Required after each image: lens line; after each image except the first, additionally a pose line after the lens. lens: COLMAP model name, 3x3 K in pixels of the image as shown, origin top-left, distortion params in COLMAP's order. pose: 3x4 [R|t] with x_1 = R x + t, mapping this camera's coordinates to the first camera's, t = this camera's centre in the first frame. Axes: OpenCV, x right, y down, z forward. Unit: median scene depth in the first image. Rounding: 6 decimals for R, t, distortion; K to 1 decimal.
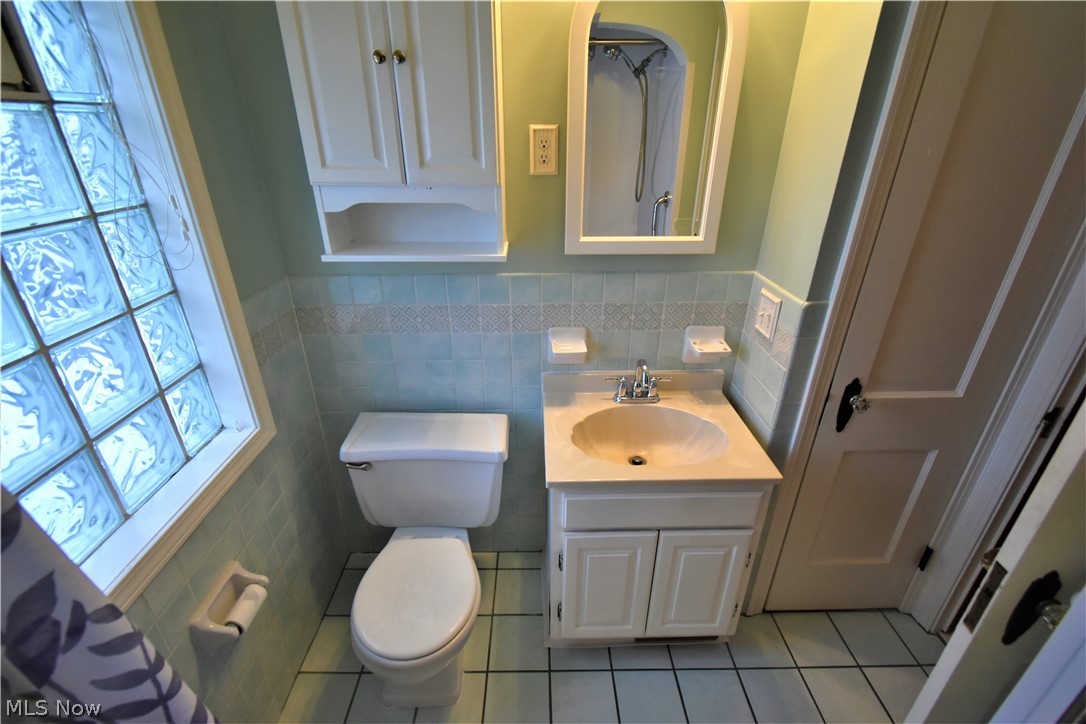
lens RADIAL K [[481.4, 0, 540.3], [0, 481.4, 363.6], [0, 0, 1]] dist [0.003934, -0.000453]
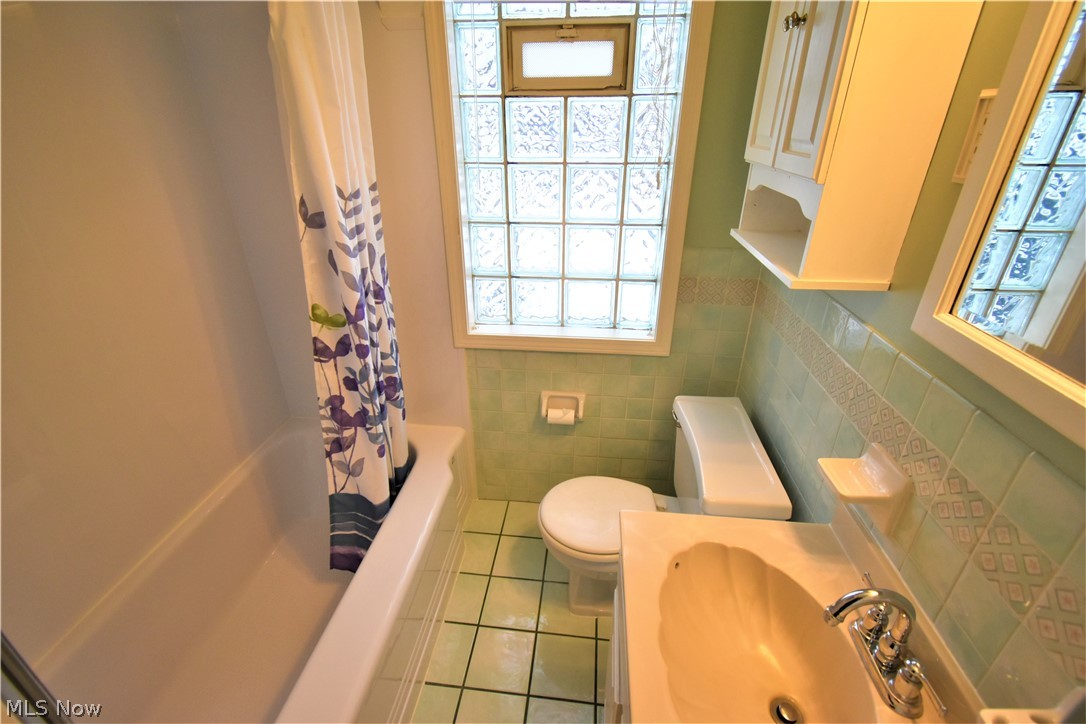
lens RADIAL K [[481.4, 0, 540.3], [0, 481.4, 363.6], [0, 0, 1]] dist [0.003934, -0.000453]
pose [[-0.121770, 0.450379, -0.884495, 0.616890], [-0.427555, 0.780410, 0.456242, -0.272078], [0.895750, 0.433726, 0.097532, 0.594347]]
